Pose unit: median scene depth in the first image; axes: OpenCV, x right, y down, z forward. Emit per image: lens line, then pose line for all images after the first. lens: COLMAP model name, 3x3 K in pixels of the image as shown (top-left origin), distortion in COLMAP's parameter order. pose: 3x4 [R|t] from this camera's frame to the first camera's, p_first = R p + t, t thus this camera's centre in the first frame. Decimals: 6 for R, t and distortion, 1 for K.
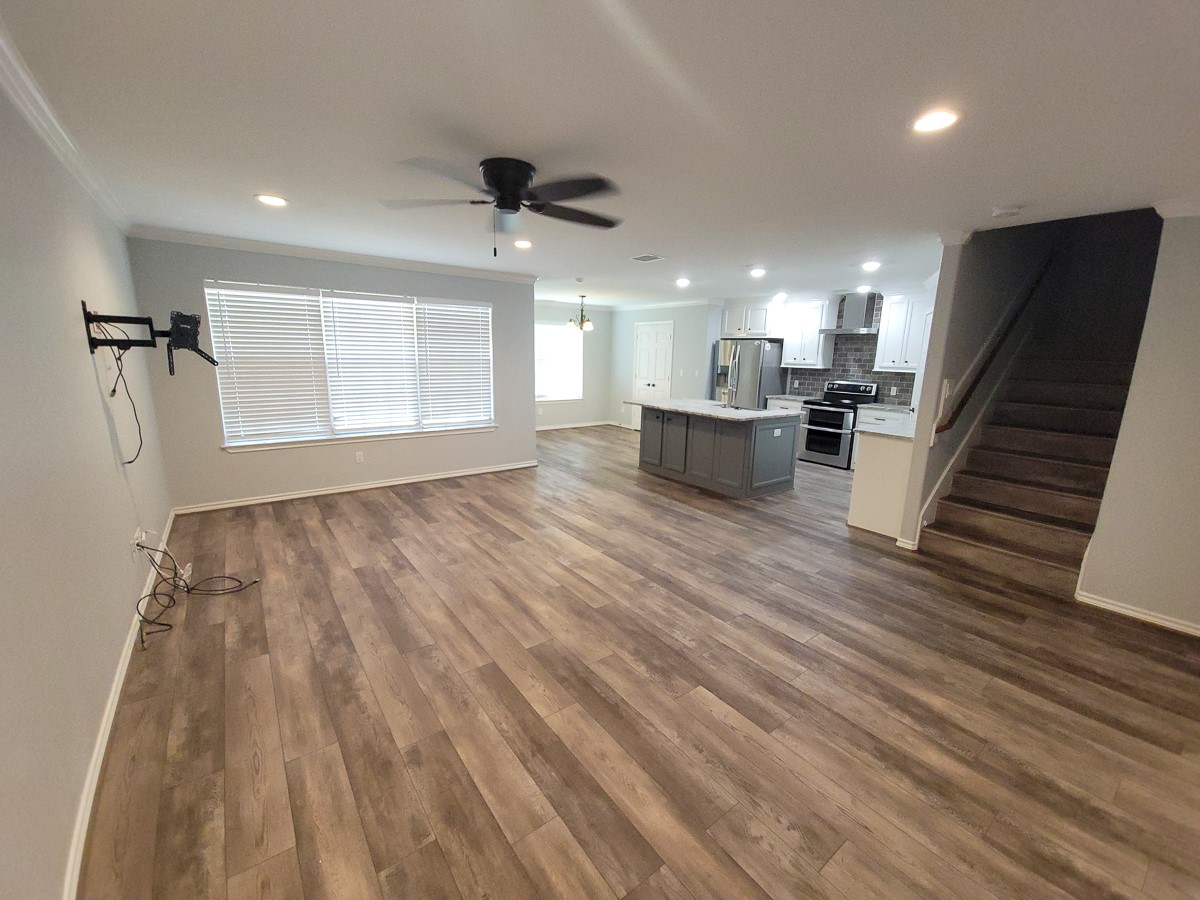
lens RADIAL K [[487.3, 0, 601.8], [0, 487.3, 451.9], [0, 0, 1]] dist [0.002781, -0.005689]
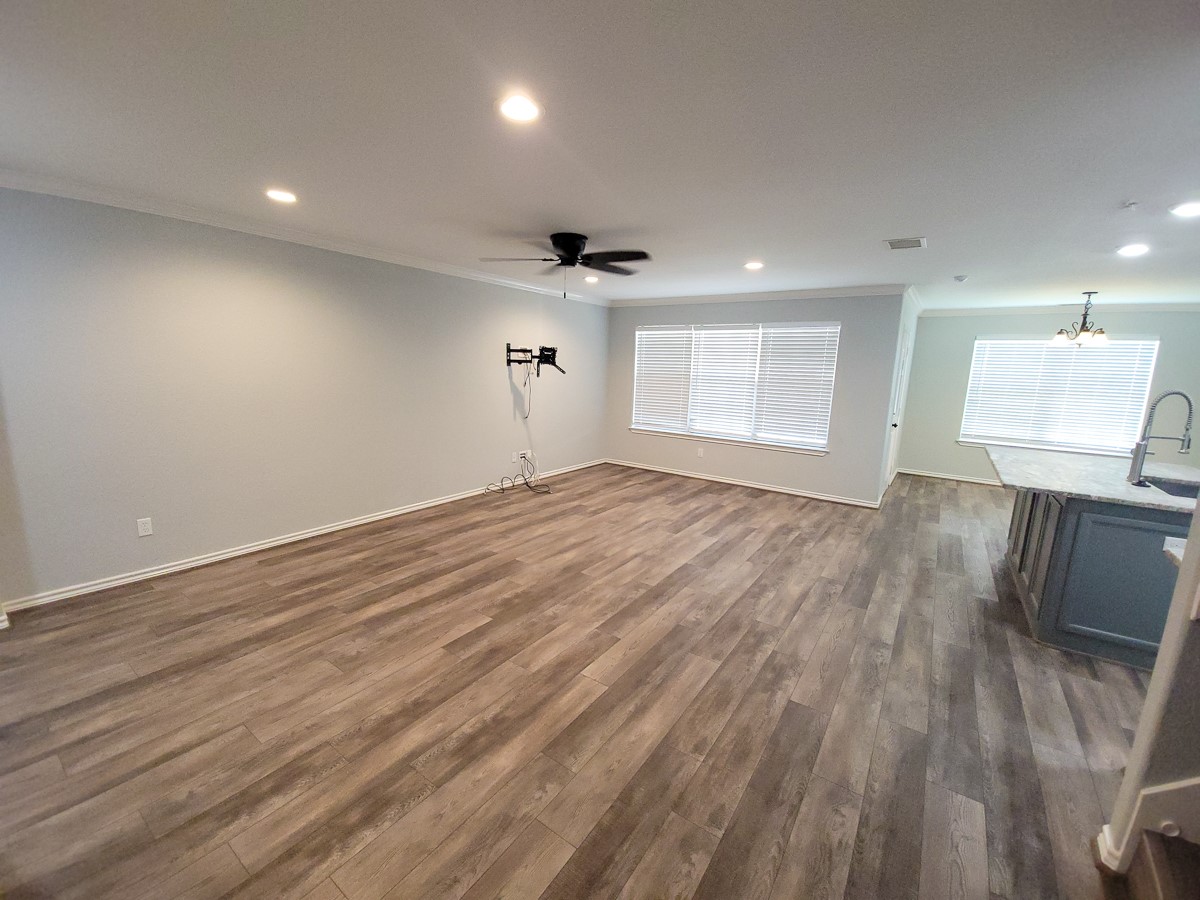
lens RADIAL K [[487.3, 0, 601.8], [0, 487.3, 451.9], [0, 0, 1]] dist [0.002781, -0.005689]
pose [[0.307645, 0.154083, -0.938942, 0.883426], [-0.213900, 0.972743, 0.089545, -0.072018], [0.927147, 0.173292, 0.332218, 0.481622]]
